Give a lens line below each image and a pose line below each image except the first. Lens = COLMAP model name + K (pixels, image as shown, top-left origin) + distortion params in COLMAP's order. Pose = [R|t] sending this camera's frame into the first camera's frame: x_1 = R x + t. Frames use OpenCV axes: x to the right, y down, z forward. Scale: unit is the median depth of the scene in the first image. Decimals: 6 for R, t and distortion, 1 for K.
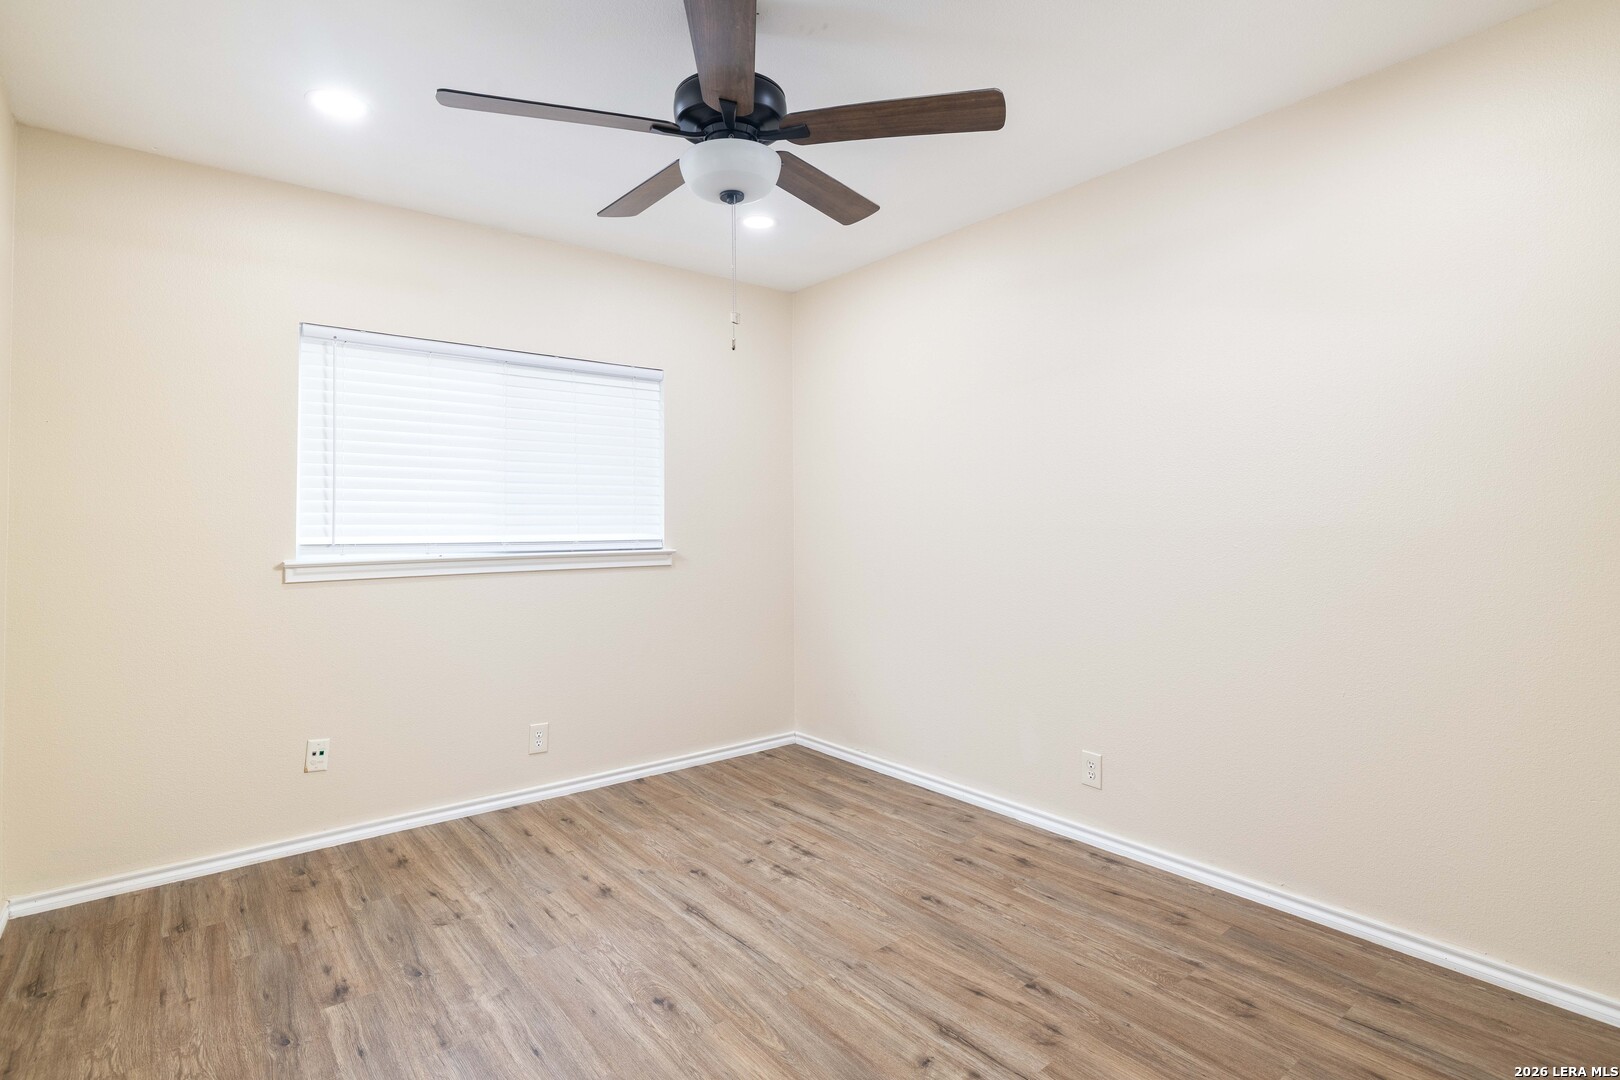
lens RADIAL K [[786.8, 0, 805.4], [0, 786.8, 538.9], [0, 0, 1]] dist [-0.002961, -0.000132]
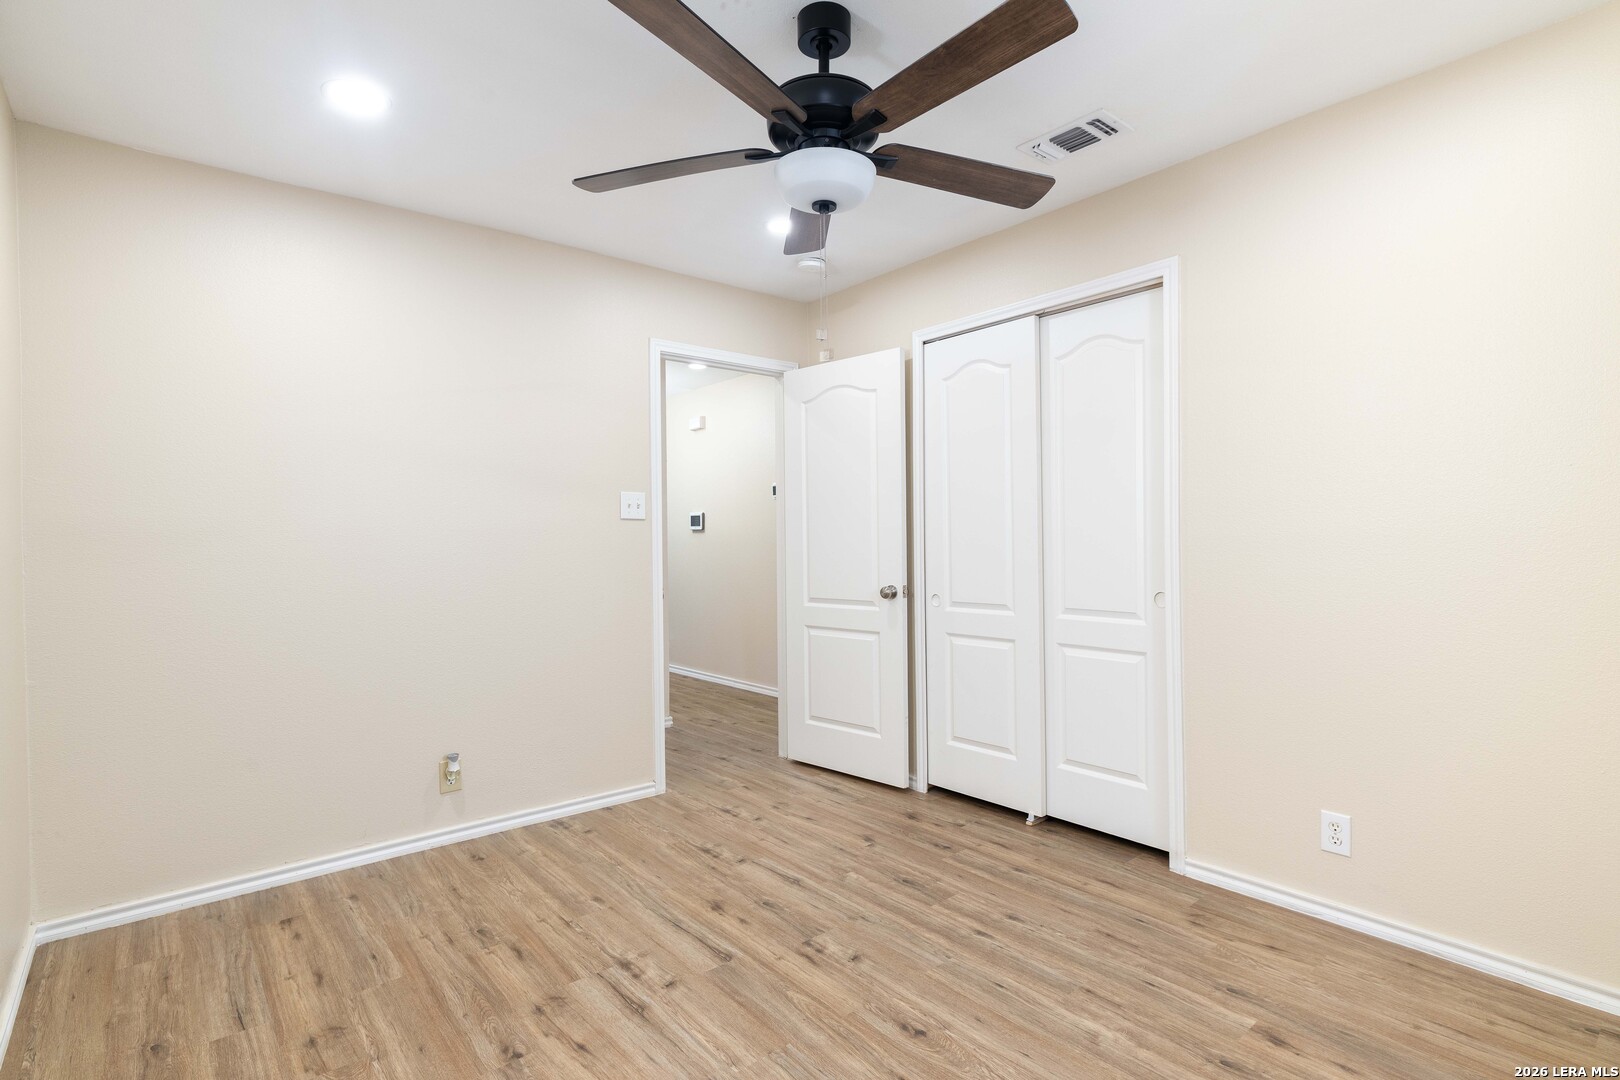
lens RADIAL K [[786.8, 0, 808.0], [0, 786.8, 535.3], [0, 0, 1]] dist [-0.002961, -0.000132]
pose [[-0.999429, 0.020859, -0.026583, -0.038501], [0.020207, 0.999494, 0.024578, -0.047631], [0.027083, 0.024027, -0.999344, 2.025753]]
